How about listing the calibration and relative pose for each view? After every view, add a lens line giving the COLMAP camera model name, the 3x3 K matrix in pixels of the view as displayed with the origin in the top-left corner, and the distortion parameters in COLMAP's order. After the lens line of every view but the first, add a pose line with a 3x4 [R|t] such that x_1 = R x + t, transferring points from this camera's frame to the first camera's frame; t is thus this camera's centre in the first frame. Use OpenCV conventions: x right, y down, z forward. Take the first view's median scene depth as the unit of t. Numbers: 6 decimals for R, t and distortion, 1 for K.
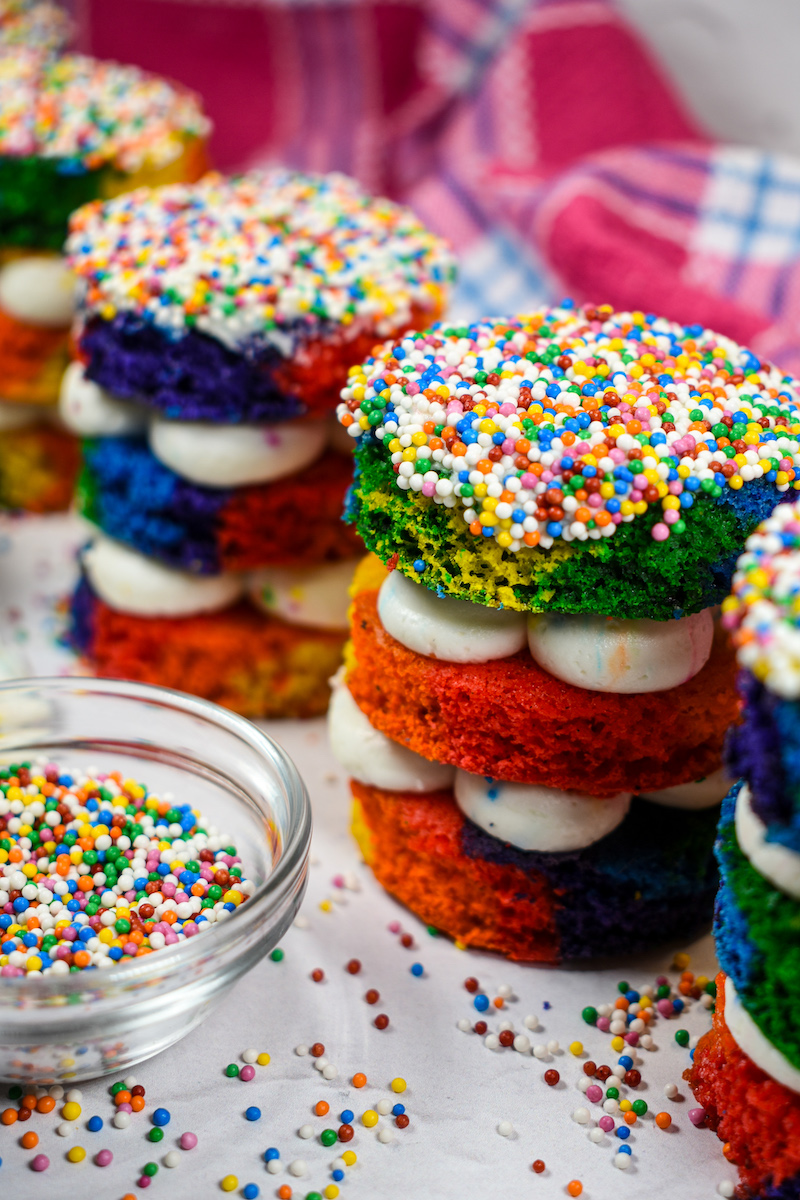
lens RADIAL K [[1975.8, 0, 399.5], [0, 1975.8, 604.3], [0, 0, 1]] dist [-0.028618, 0.000000]
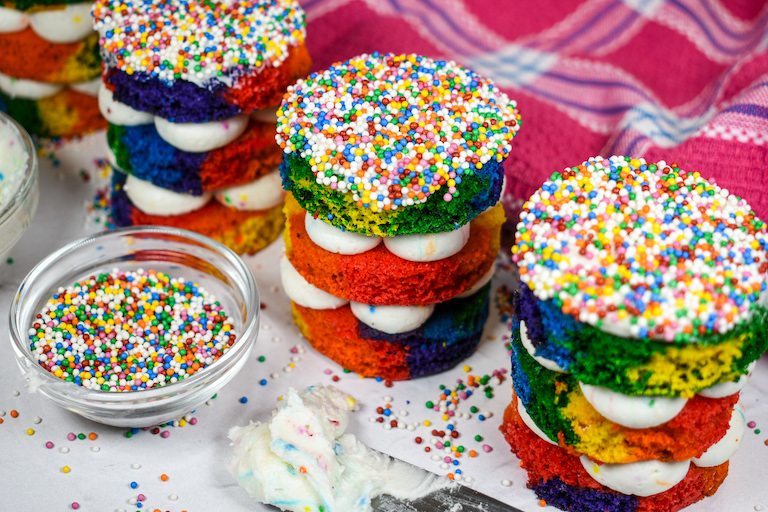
lens RADIAL K [[1334.2, 0, 384.6], [0, 1334.2, 254.0], [0, 0, 1]] dist [-0.073185, 0.000000]
pose [[0.979941, -0.140754, 0.141082, -0.131821], [0.106408, 0.968119, 0.226766, -0.282626], [-0.168503, -0.207205, 0.963677, -0.345789]]
